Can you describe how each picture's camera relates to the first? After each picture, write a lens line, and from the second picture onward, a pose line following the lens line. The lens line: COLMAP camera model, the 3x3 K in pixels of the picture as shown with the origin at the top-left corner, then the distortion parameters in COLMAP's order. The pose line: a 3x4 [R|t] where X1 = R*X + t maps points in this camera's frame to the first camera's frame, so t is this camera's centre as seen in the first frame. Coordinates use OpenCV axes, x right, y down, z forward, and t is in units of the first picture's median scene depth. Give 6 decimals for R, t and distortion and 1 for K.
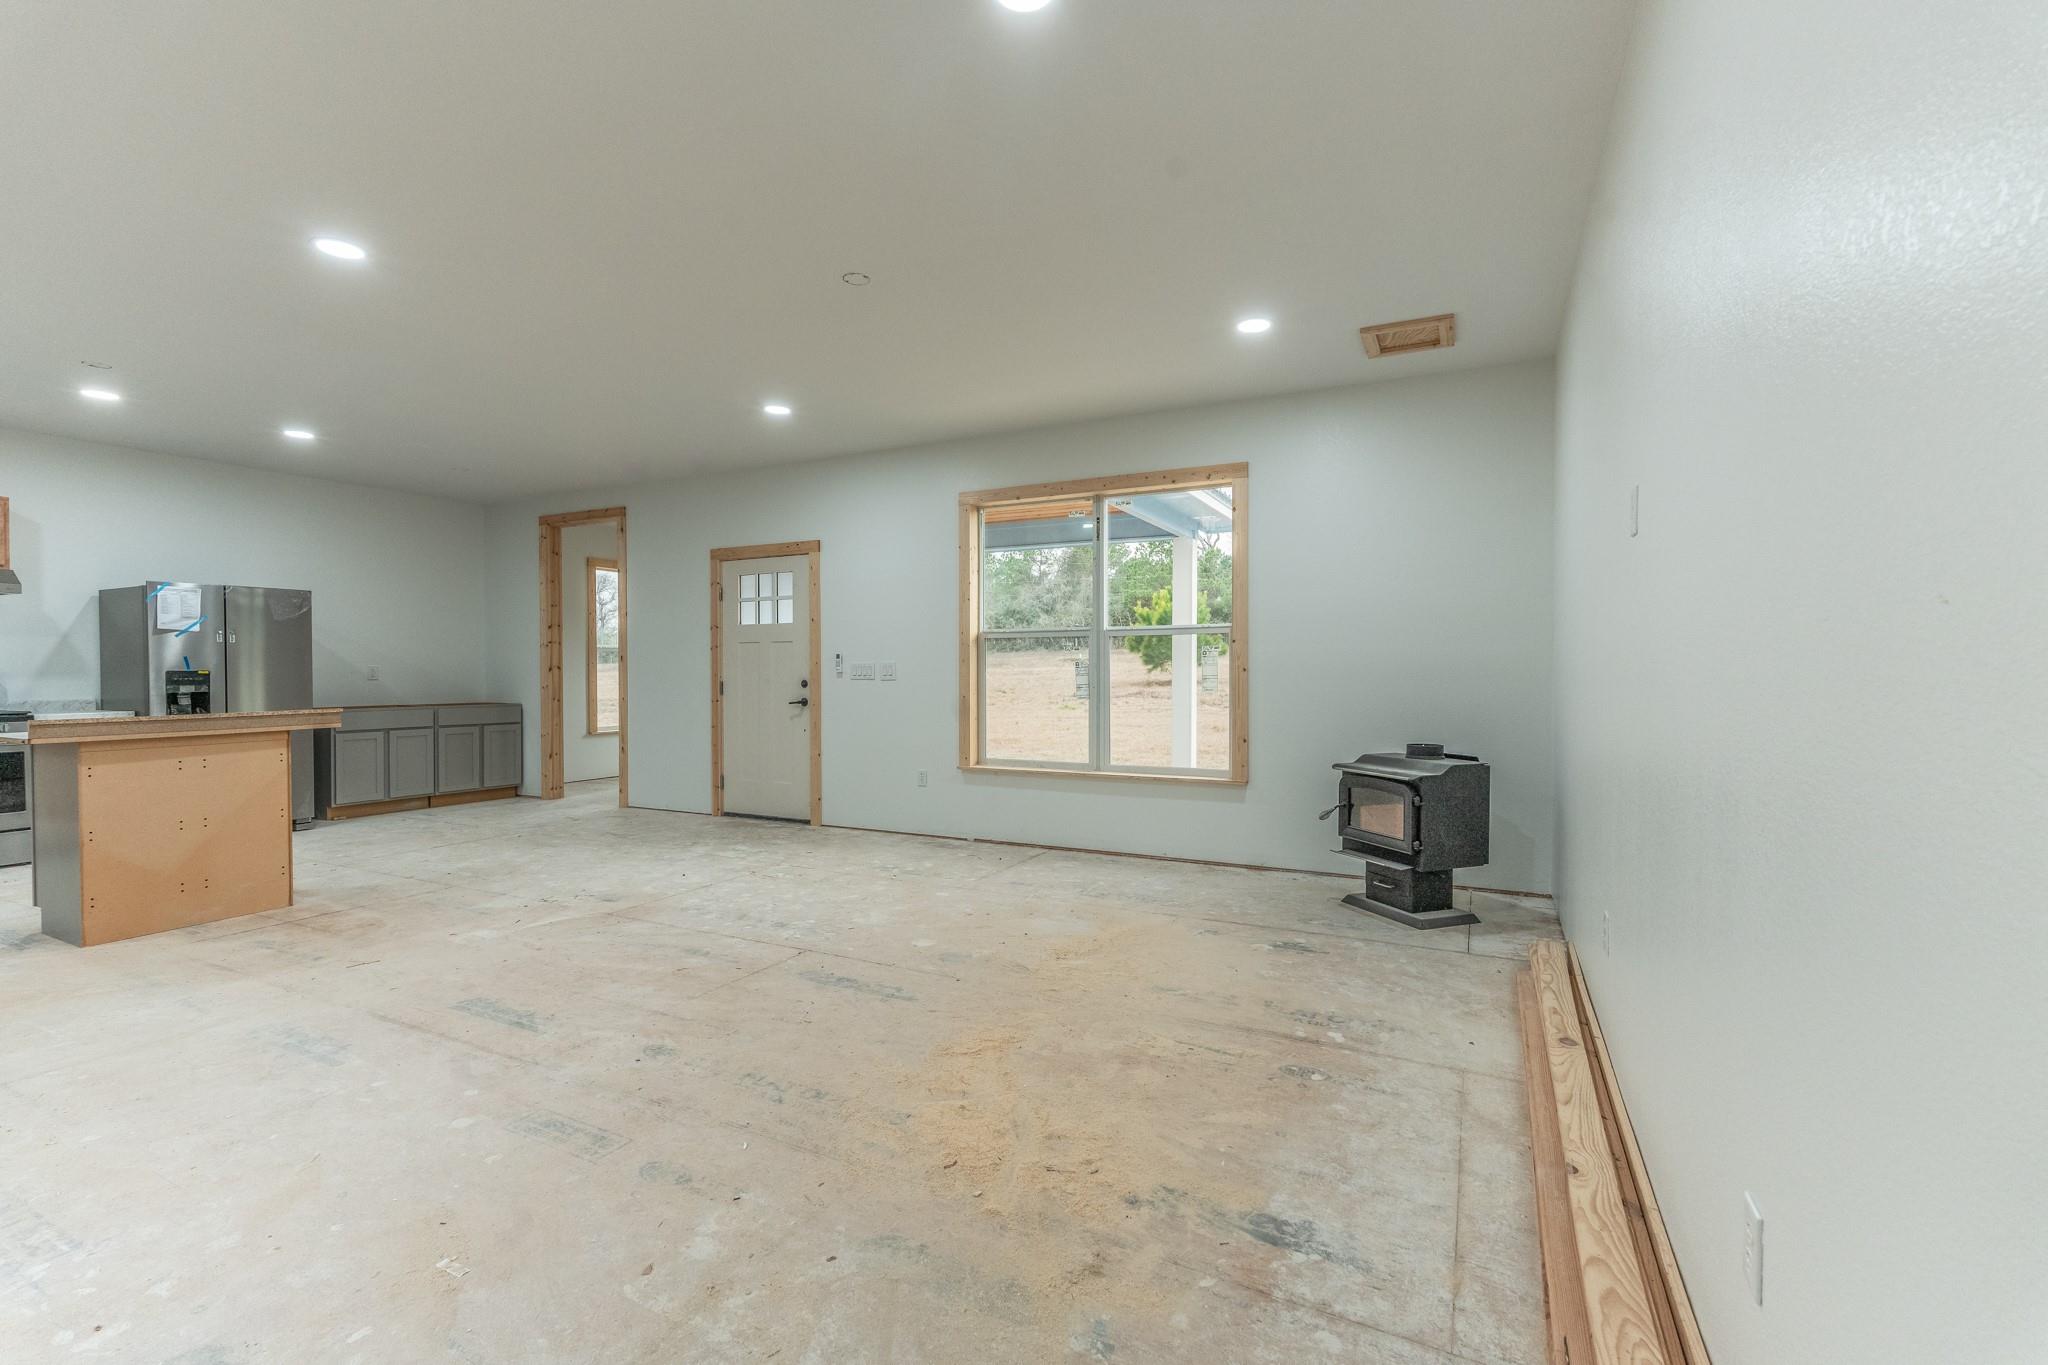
lens RADIAL K [[896.8, 0, 1028.9], [0, 896.8, 678.0], [0, 0, 1]] dist [-0.002060, 0.001344]
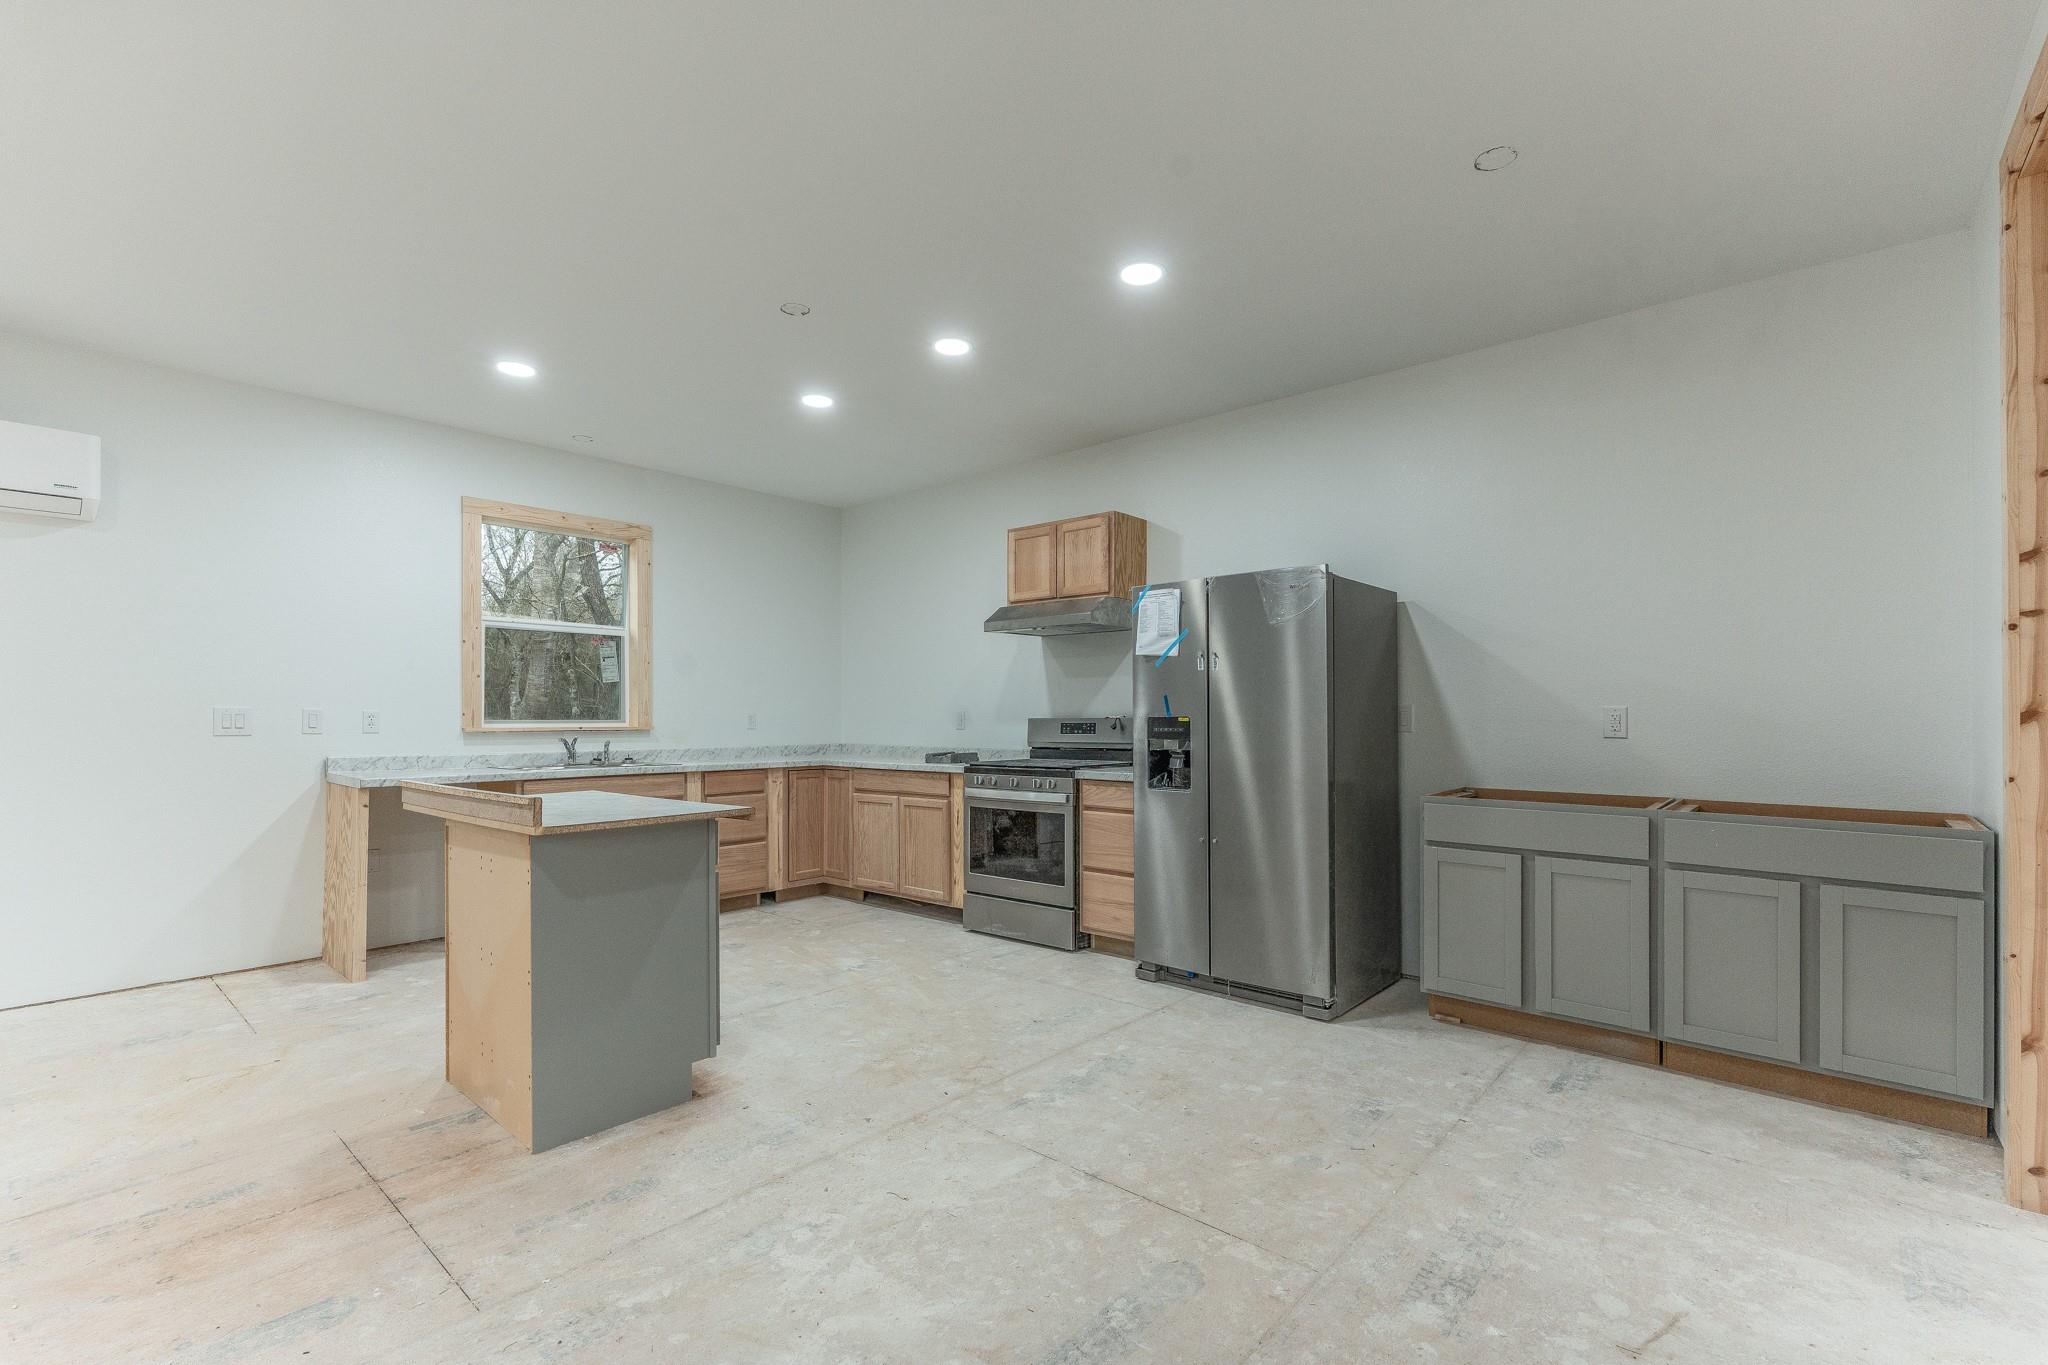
lens RADIAL K [[896.8, 0, 1023.3], [0, 896.8, 717.5], [0, 0, 1]] dist [-0.002060, 0.001344]
pose [[-0.248147, 0.006540, -0.968700, -0.337733], [-0.006460, 0.999944, 0.008406, -0.016088], [0.968701, 0.008344, -0.248091, 1.294716]]
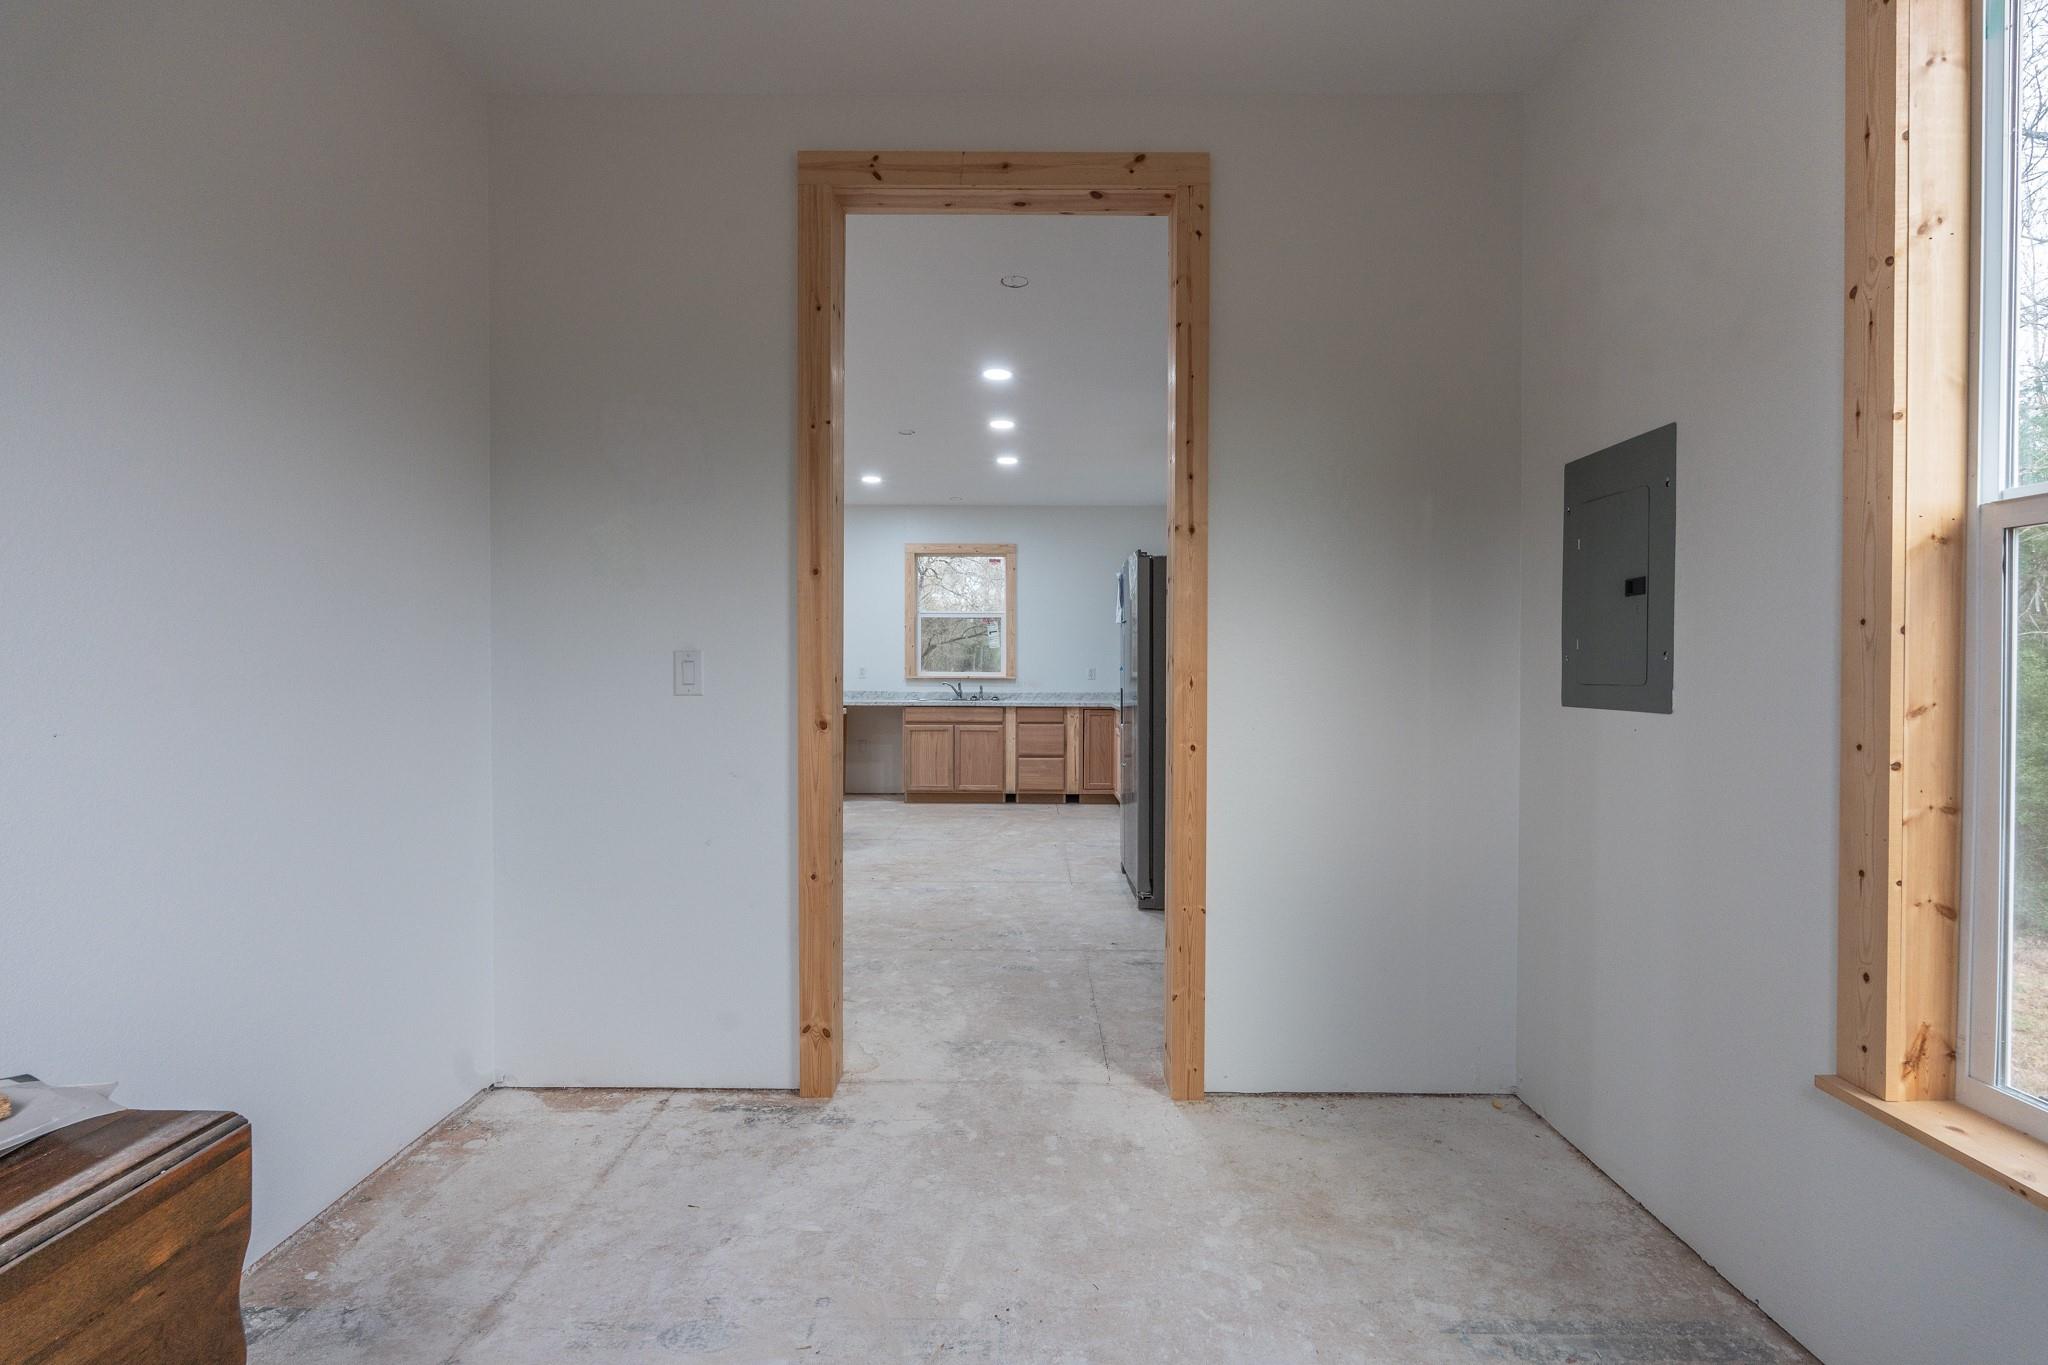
lens RADIAL K [[896.8, 0, 1032.3], [0, 896.8, 680.8], [0, 0, 1]] dist [-0.002060, 0.001344]
pose [[-0.891250, 0.008378, -0.453435, -0.577630], [-0.001860, 0.999753, 0.022129, -0.021817], [0.453509, 0.020565, -0.891014, 2.109794]]
